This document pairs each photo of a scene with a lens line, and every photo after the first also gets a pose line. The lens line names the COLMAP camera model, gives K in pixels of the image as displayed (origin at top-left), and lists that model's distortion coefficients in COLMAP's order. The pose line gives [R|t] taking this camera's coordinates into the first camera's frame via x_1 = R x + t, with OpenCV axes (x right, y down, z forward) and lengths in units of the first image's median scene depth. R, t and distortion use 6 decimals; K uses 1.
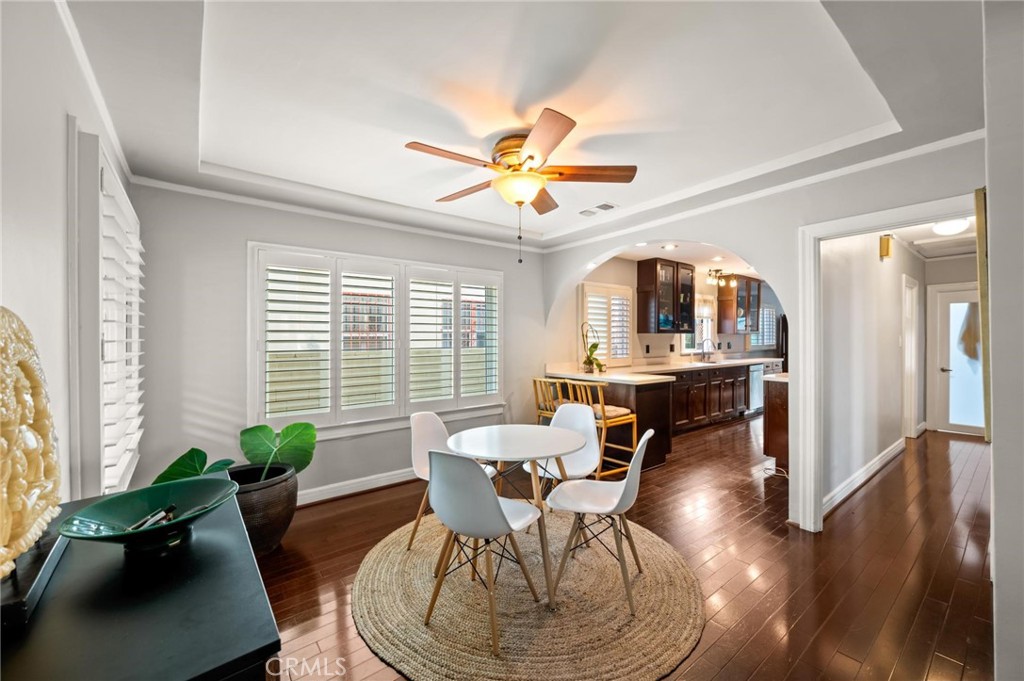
lens RADIAL K [[406.6, 0, 510.6], [0, 406.6, 340.9], [0, 0, 1]] dist [-0.002121, -0.000253]
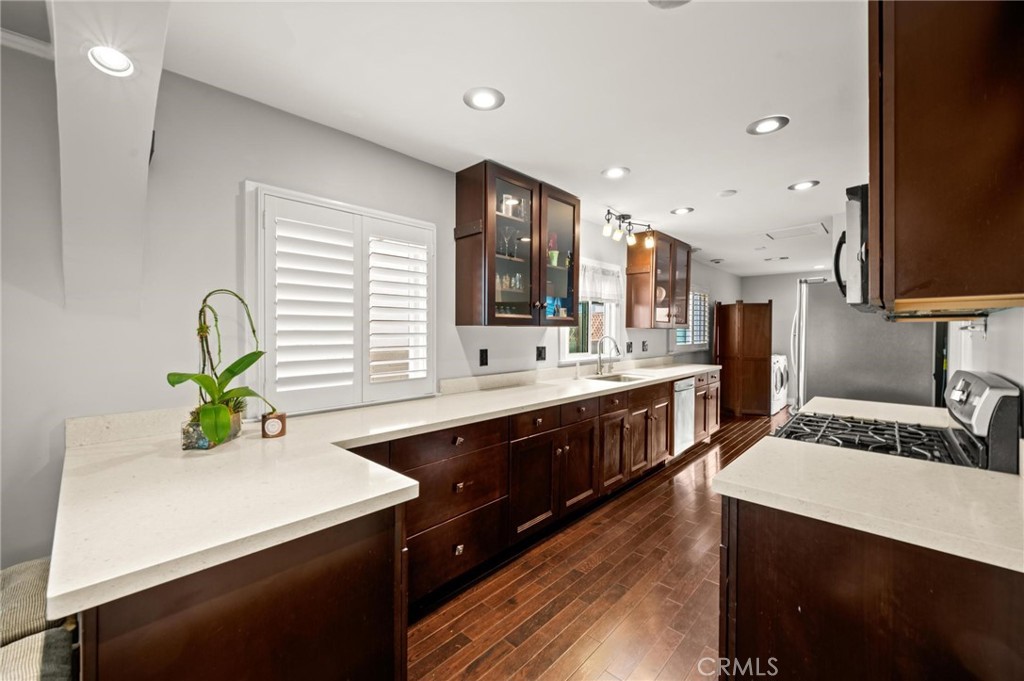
lens RADIAL K [[406.6, 0, 507.5], [0, 406.6, 339.9], [0, 0, 1]] dist [-0.002121, -0.000253]
pose [[0.989897, 0.001409, 0.141784, 0.263887], [-0.003138, 0.999923, 0.011968, -0.006577], [-0.141756, -0.012292, 0.989825, 0.449075]]
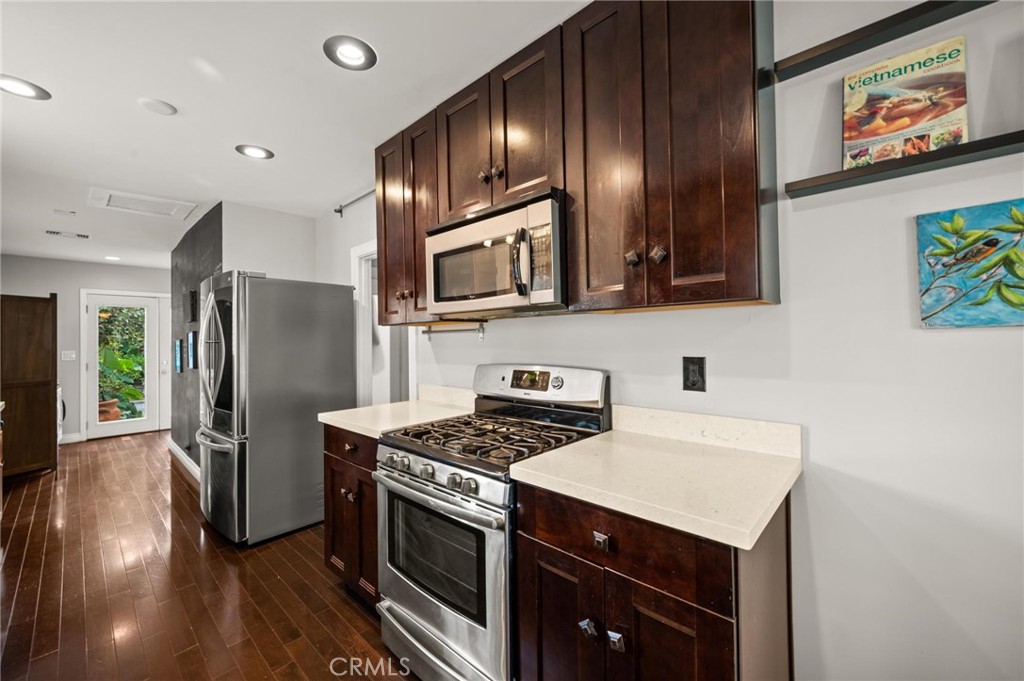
lens RADIAL K [[406.6, 0, 516.2], [0, 406.6, 336.8], [0, 0, 1]] dist [-0.002121, -0.000253]
pose [[-0.156979, 0.009575, 0.987556, 0.266238], [0.018240, 0.999811, -0.006795, -0.005094], [-0.987434, 0.016947, -0.157124, 0.681988]]
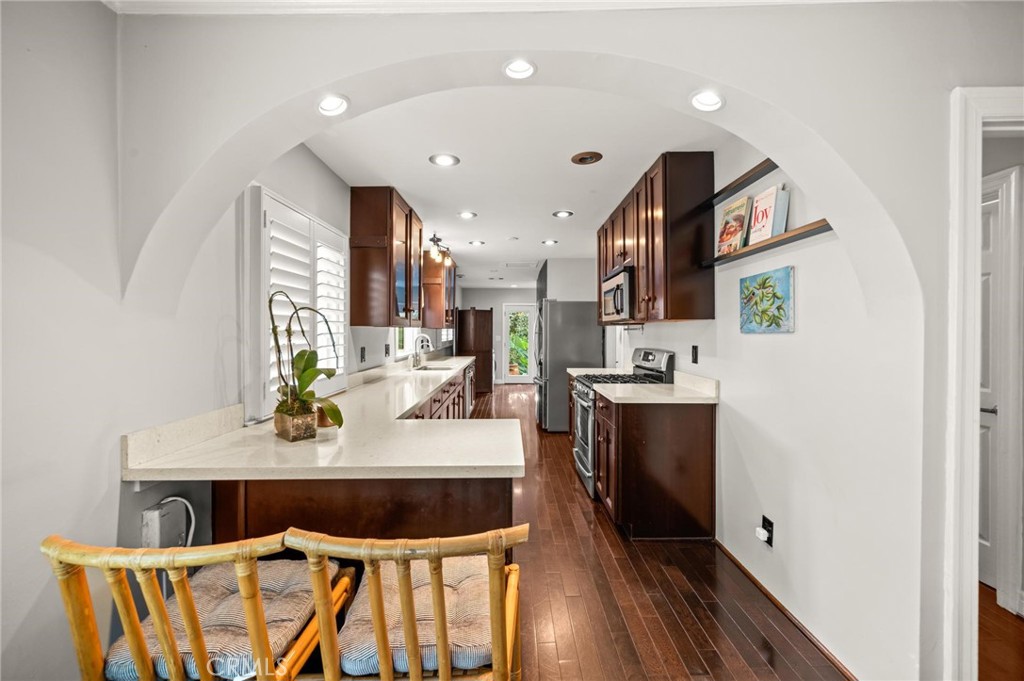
lens RADIAL K [[406.6, 0, 506.8], [0, 406.6, 338.2], [0, 0, 1]] dist [-0.002121, -0.000253]
pose [[0.627404, -0.010256, 0.778627, 0.025407], [0.002901, 0.999937, 0.010834, -0.006622], [-0.778689, -0.004539, 0.627394, 0.444926]]
